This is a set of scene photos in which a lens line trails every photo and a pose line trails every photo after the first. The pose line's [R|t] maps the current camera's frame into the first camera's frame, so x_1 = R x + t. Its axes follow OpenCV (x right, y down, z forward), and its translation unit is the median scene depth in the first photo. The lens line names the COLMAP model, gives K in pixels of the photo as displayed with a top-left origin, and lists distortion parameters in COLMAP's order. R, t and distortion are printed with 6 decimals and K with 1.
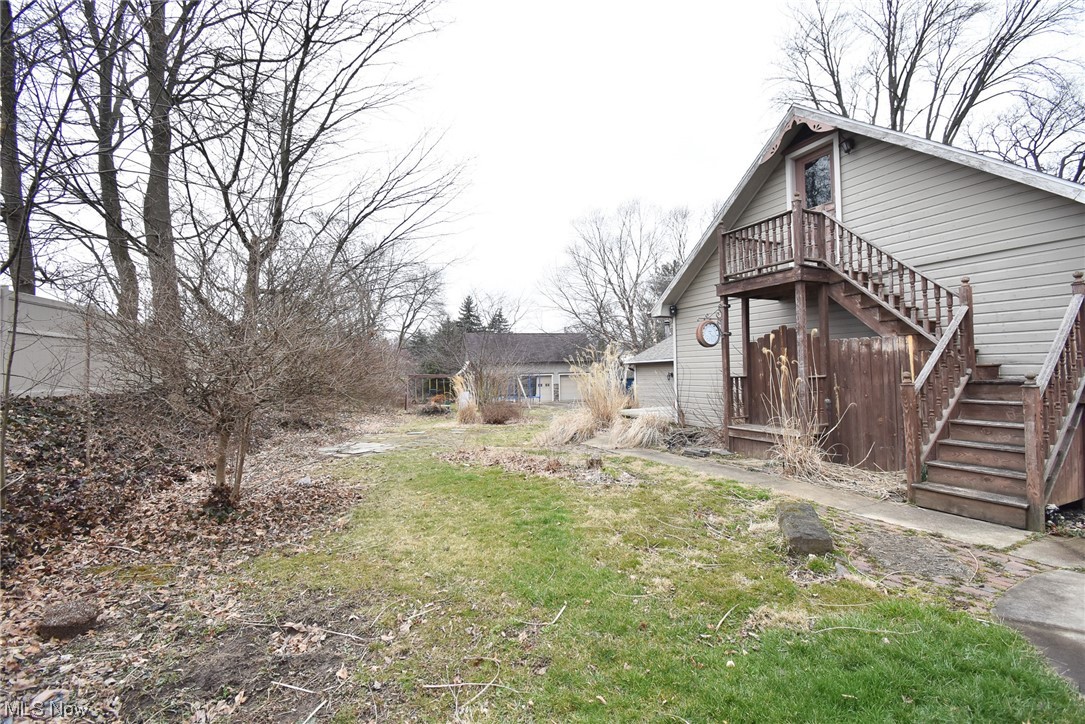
lens RADIAL K [[473.3, 0, 542.7], [0, 473.3, 359.7], [0, 0, 1]] dist [0.003144, 0.000277]
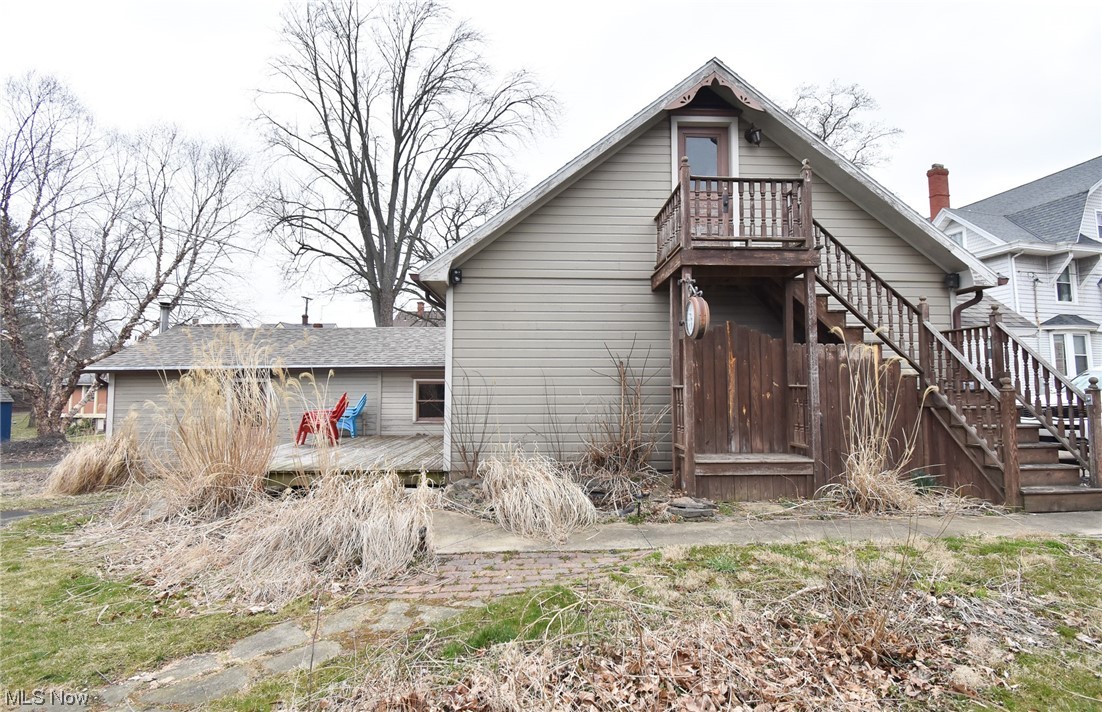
lens RADIAL K [[507.6, 0, 551.3], [0, 507.6, 359.2], [0, 0, 1]] dist [-0.005139, -0.000594]
pose [[0.382072, 0.075819, 0.921017, -0.394419], [-0.025619, 0.997115, -0.071456, 0.061337], [-0.923777, 0.003706, 0.382912, 1.027090]]
